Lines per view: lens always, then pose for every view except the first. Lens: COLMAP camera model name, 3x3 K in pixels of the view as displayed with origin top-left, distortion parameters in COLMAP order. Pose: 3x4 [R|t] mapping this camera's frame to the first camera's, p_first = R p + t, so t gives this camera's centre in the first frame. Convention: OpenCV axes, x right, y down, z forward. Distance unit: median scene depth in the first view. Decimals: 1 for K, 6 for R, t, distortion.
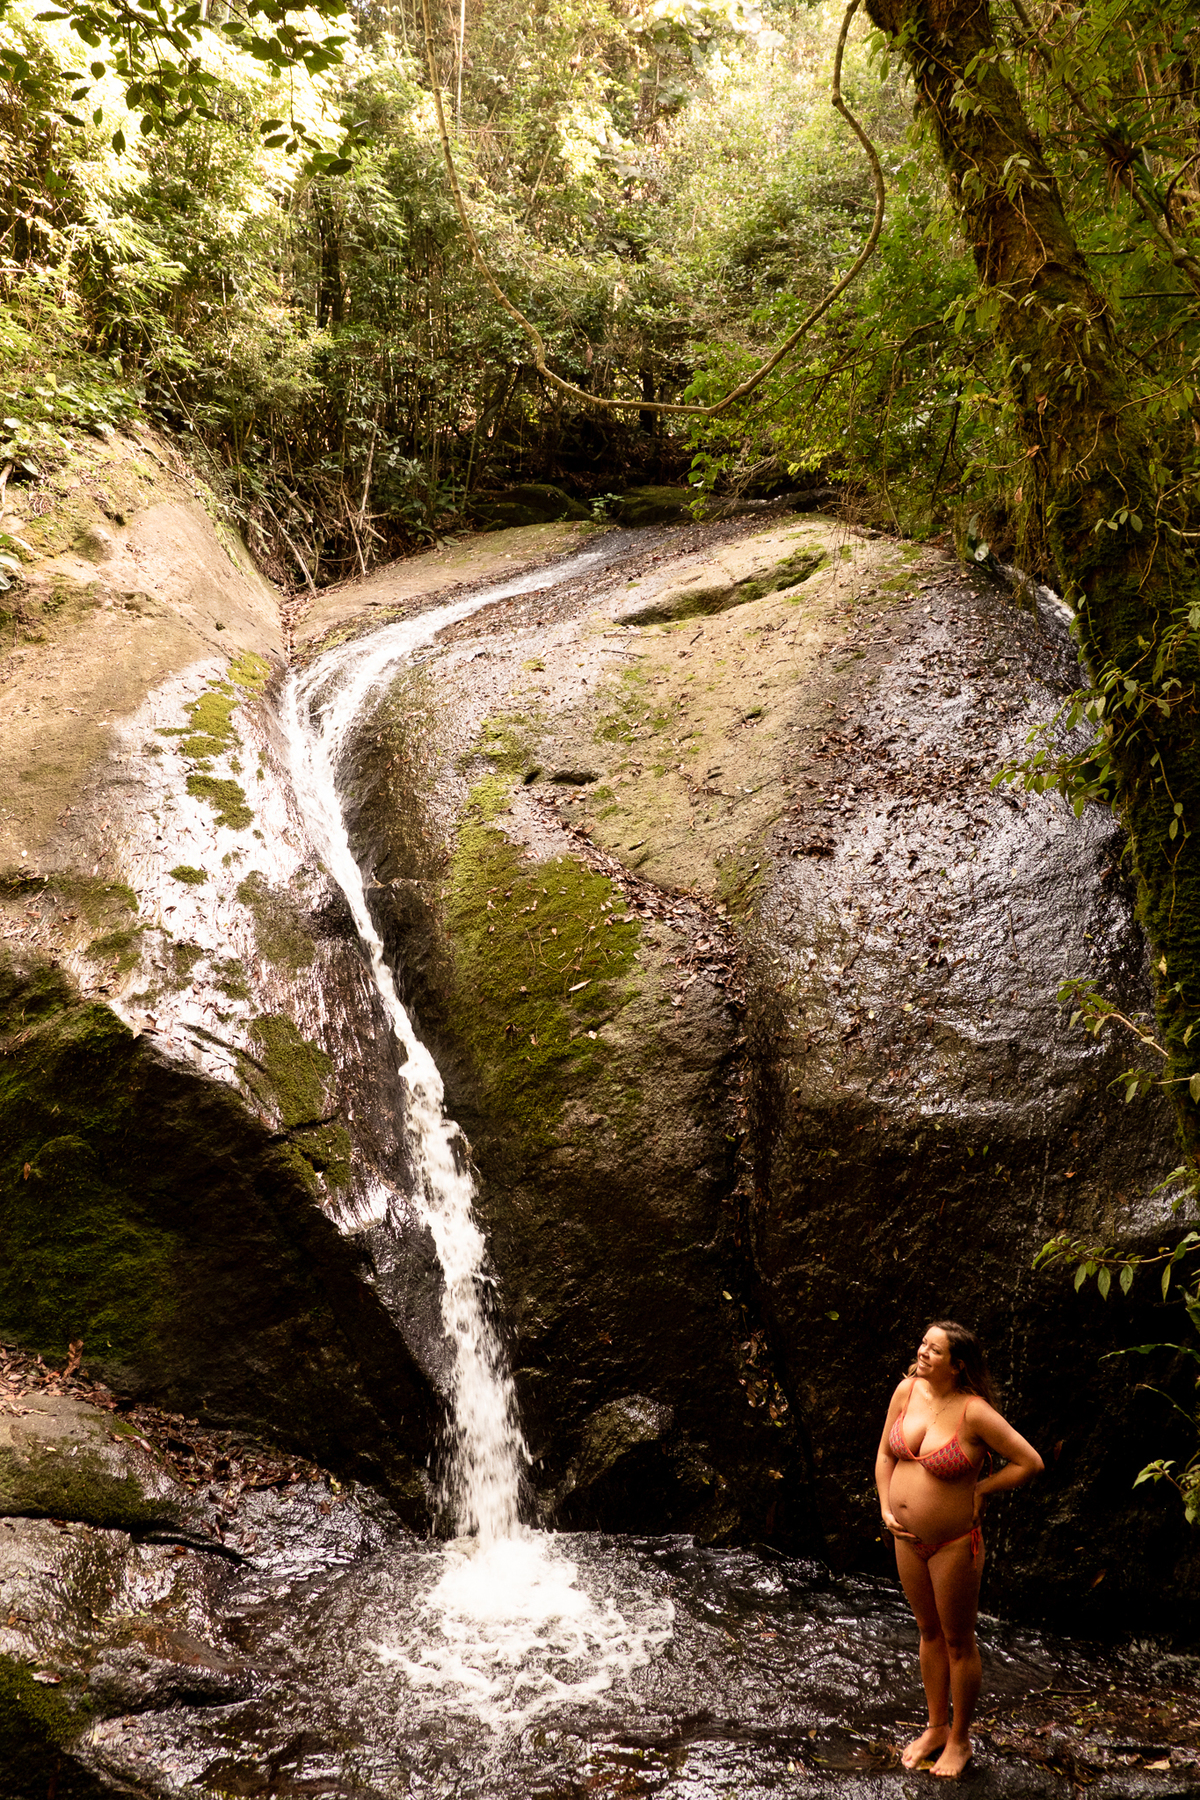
lens RADIAL K [[1523.7, 0, 585.8], [0, 1523.7, 670.6], [0, 0, 1]] dist [-0.007326, 0.000436]
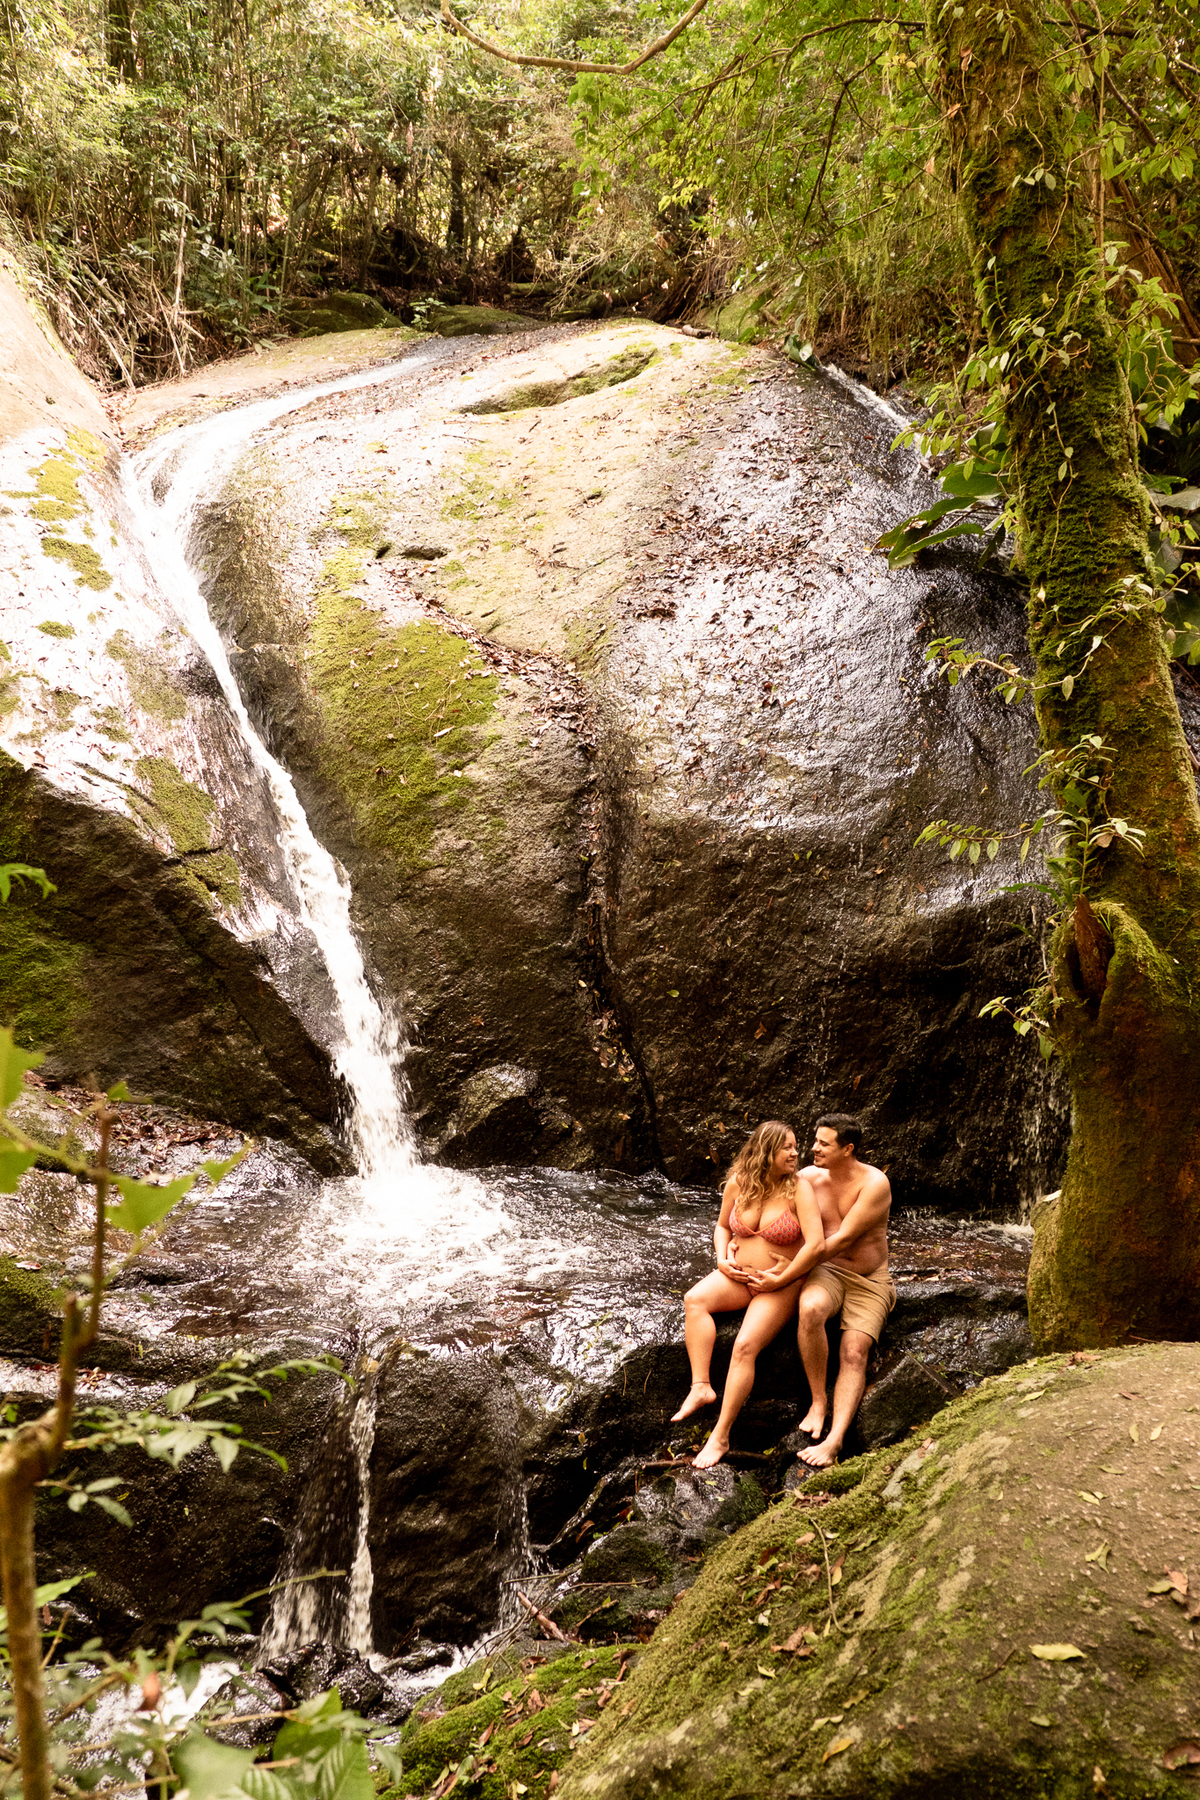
lens RADIAL K [[1395.4, 0, 593.7], [0, 1395.4, 954.9], [0, 0, 1]] dist [-0.007821, -0.003871]
pose [[0.989553, -0.018034, 0.143040, -0.046236], [-0.024898, 0.955864, 0.292754, 0.068726], [-0.142007, -0.293257, 0.945428, -0.005680]]
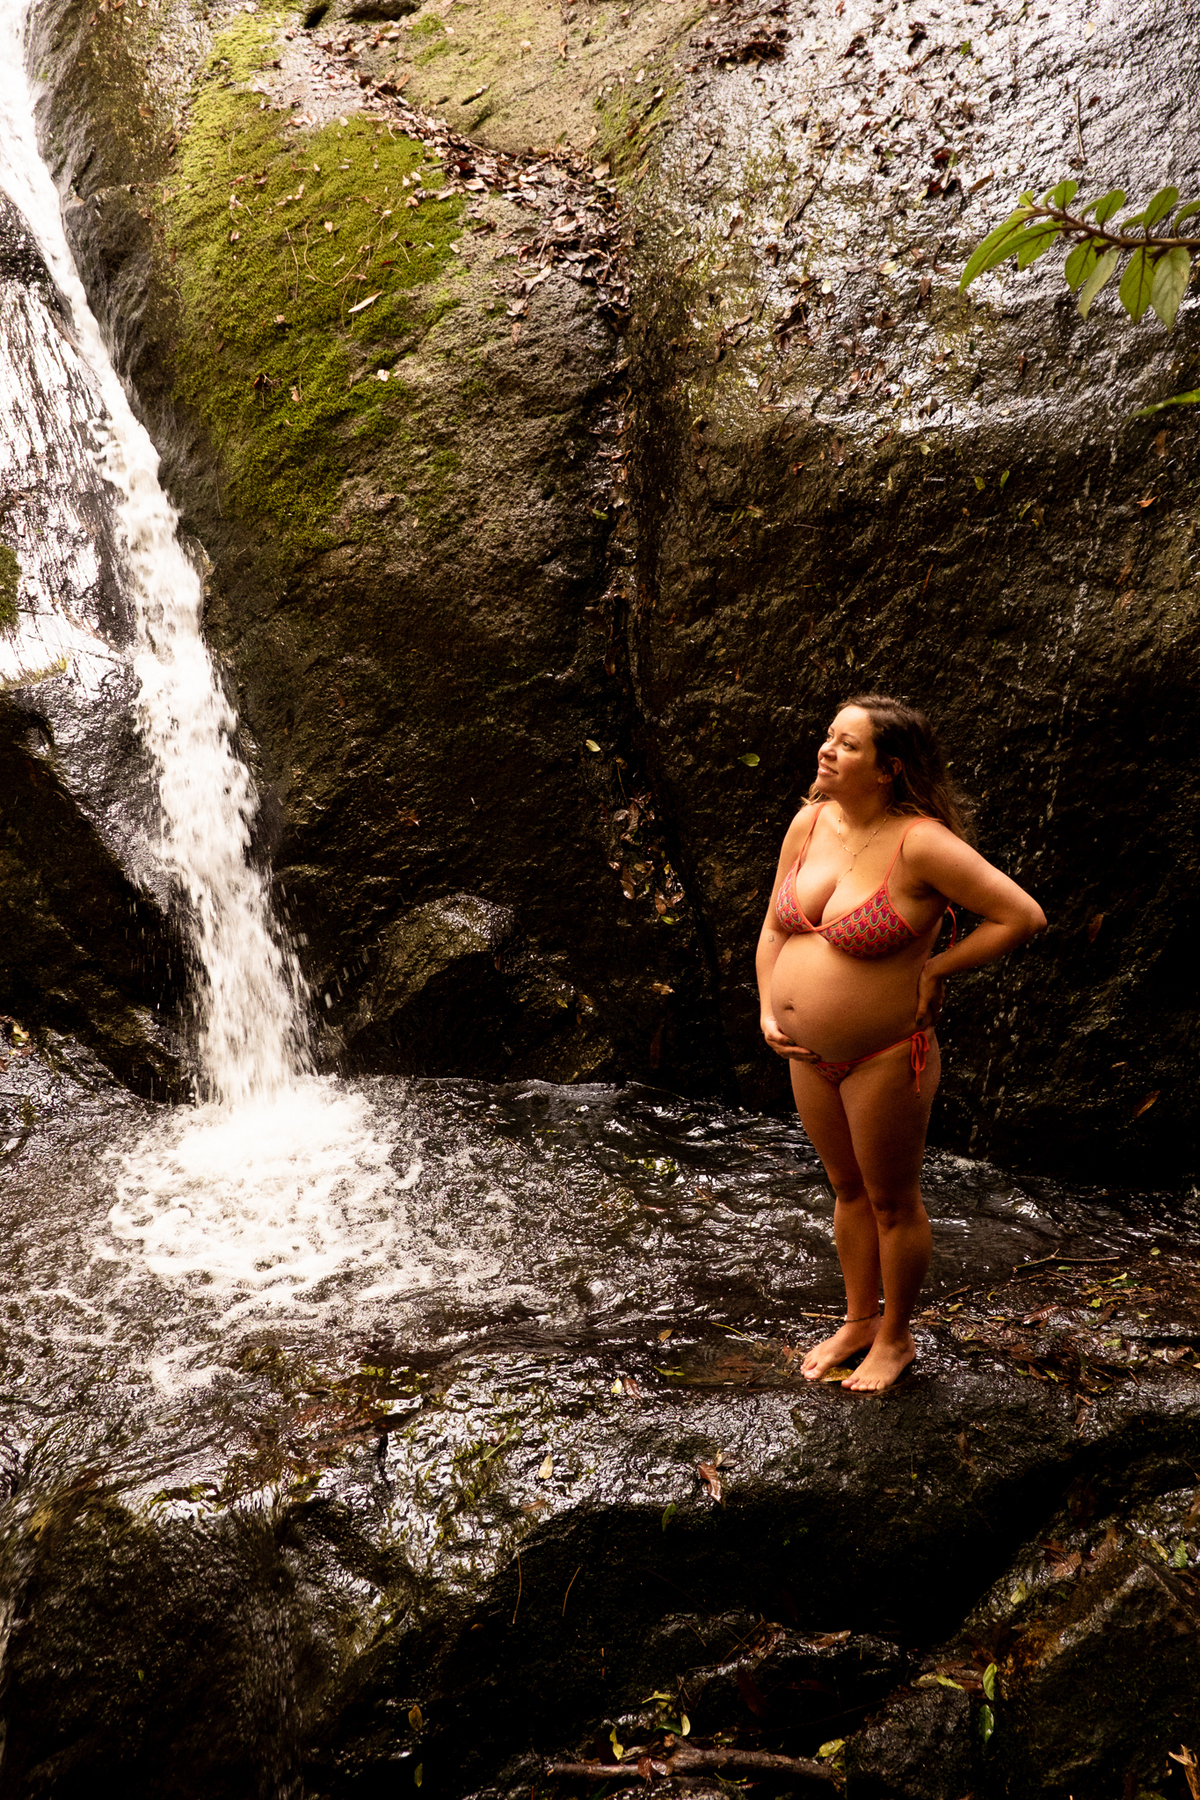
lens RADIAL K [[1849.5, 0, 511.9], [0, 1849.5, 898.6], [0, 0, 1]] dist [0.019067, -0.012804]
pose [[0.997486, -0.050049, -0.050167, 0.085810], [0.065829, 0.916527, 0.394518, 0.144384], [0.026234, -0.396829, 0.917518, 0.232945]]
